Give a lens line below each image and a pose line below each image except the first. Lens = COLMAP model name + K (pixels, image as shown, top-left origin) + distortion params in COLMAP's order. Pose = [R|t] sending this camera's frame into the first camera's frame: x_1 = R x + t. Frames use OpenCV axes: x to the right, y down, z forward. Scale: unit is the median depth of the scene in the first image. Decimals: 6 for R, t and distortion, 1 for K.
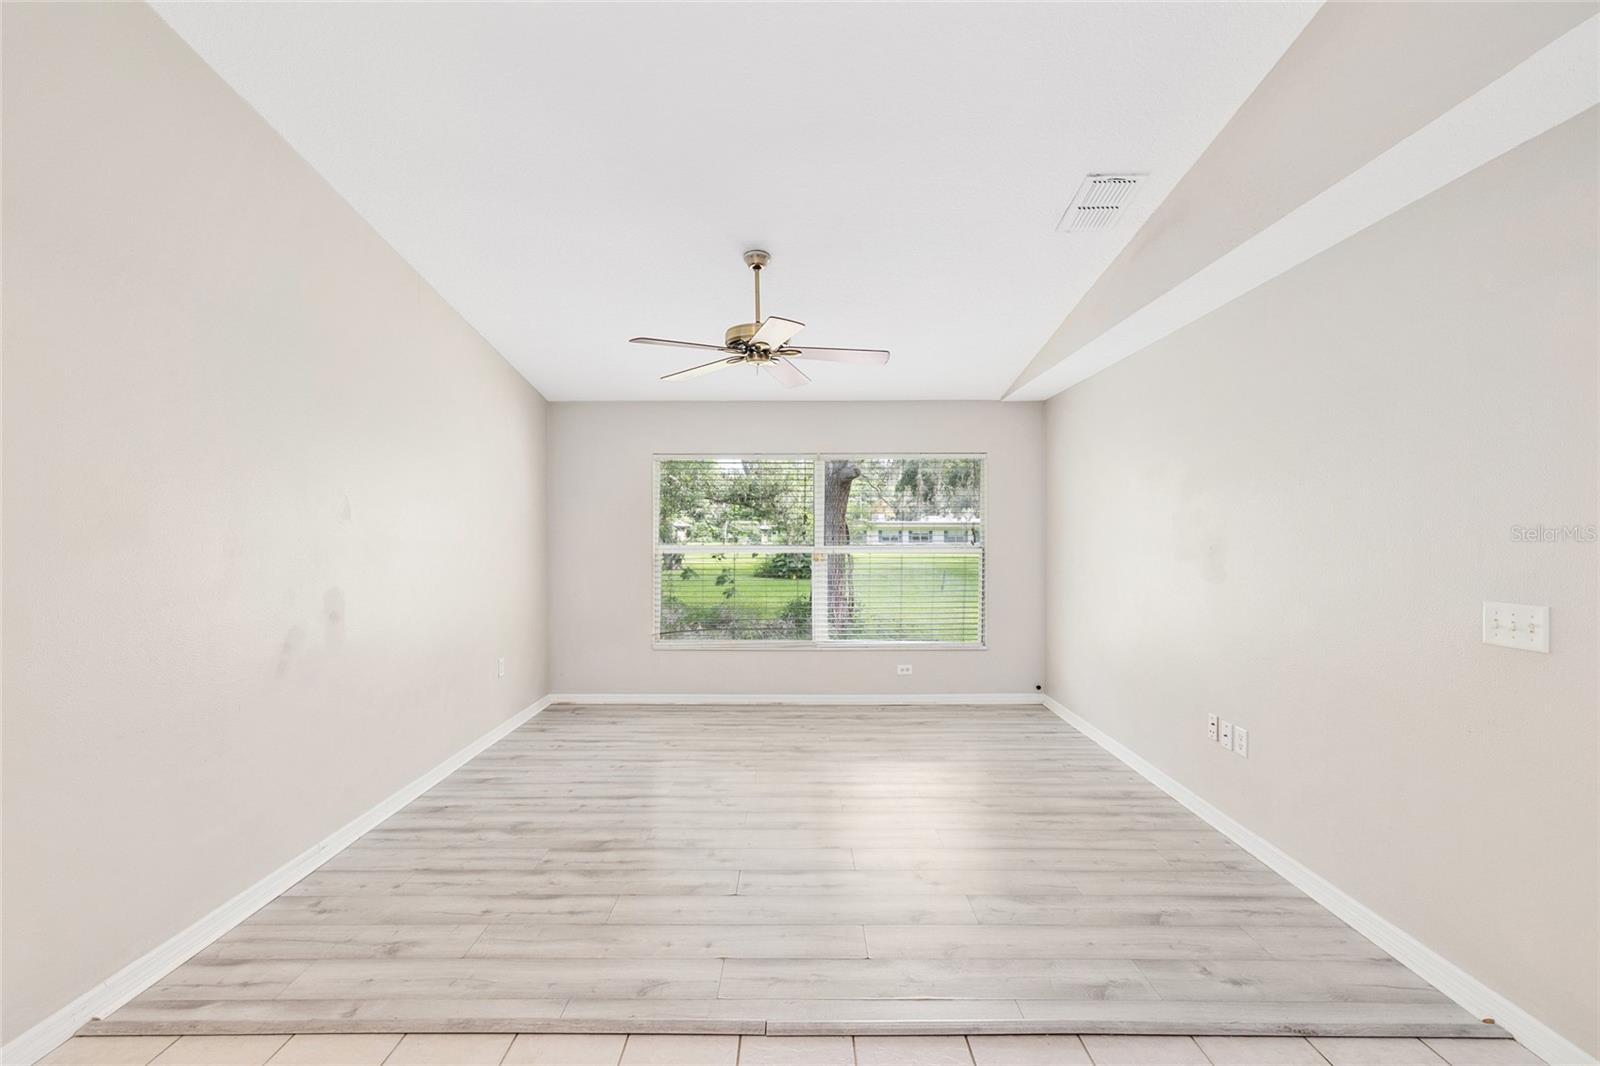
lens RADIAL K [[698.7, 0, 800.7], [0, 698.7, 528.6], [0, 0, 1]] dist [0.004824, -0.000382]
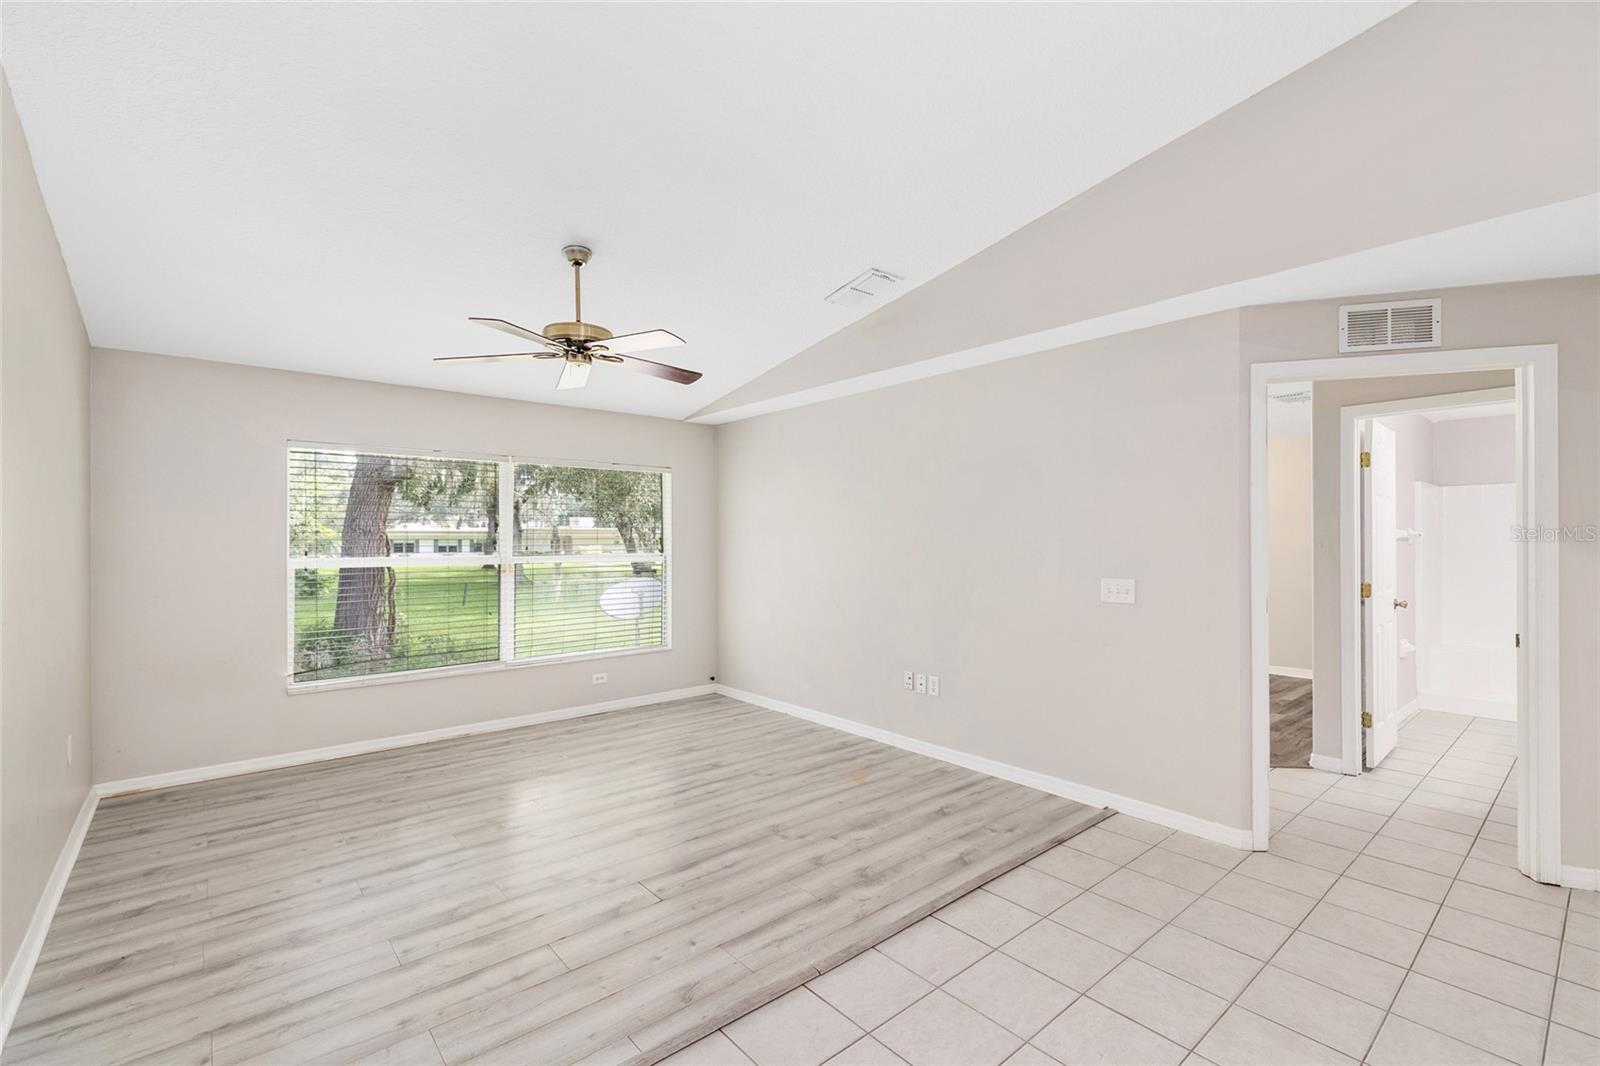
lens RADIAL K [[698.7, 0, 803.8], [0, 698.7, 537.2], [0, 0, 1]] dist [0.004824, -0.000382]
pose [[0.756116, 0.002355, 0.654433, -0.448748], [-0.001762, 0.999997, -0.001562, 0.000158], [-0.654435, 0.000028, 0.756118, 0.076446]]
